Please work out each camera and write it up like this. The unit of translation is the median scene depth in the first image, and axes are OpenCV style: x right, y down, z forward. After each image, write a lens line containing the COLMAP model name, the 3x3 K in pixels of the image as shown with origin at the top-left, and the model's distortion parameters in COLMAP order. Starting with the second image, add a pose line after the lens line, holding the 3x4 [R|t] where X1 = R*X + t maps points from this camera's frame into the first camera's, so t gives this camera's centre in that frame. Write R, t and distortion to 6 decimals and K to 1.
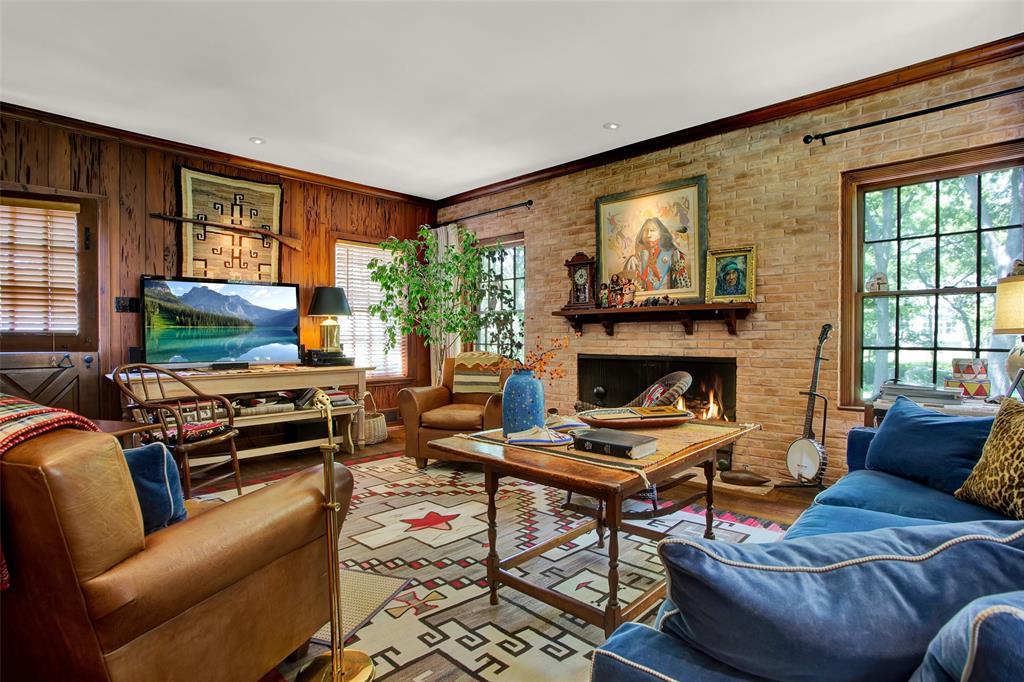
lens RADIAL K [[492.5, 0, 510.8], [0, 492.5, 340.4], [0, 0, 1]] dist [-0.043554, 0.005646]
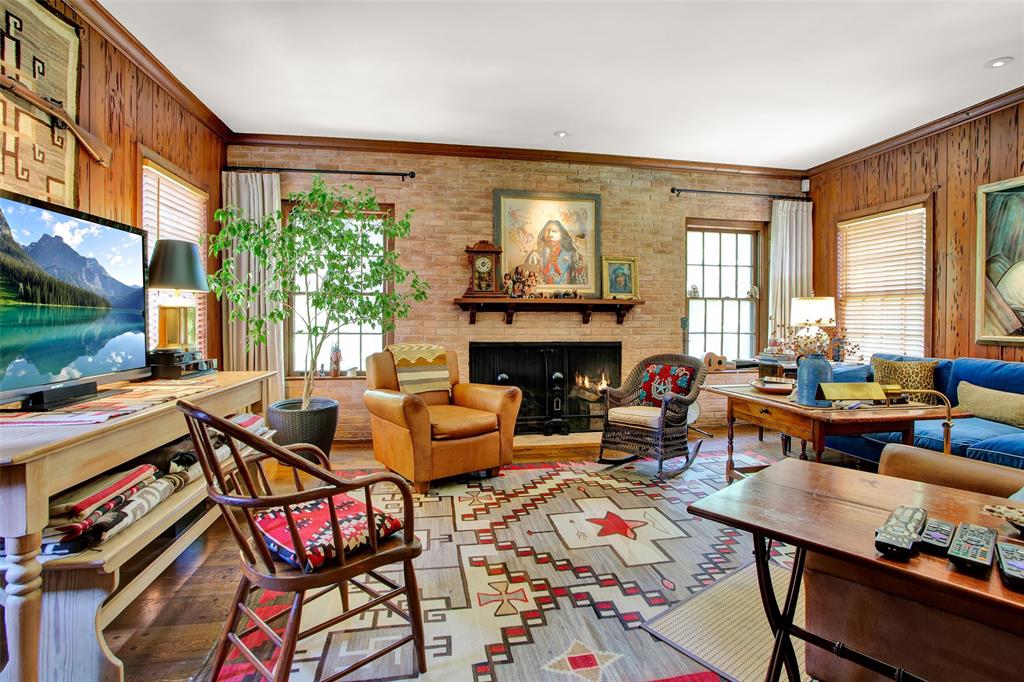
lens RADIAL K [[492.5, 0, 505.1], [0, 492.5, 324.7], [0, 0, 1]] dist [-0.043554, 0.005646]
pose [[0.614441, -0.001560, 0.788961, -0.706045], [0.002836, 0.999996, -0.000232, -0.009088], [-0.788957, 0.002380, 0.614443, 0.406748]]
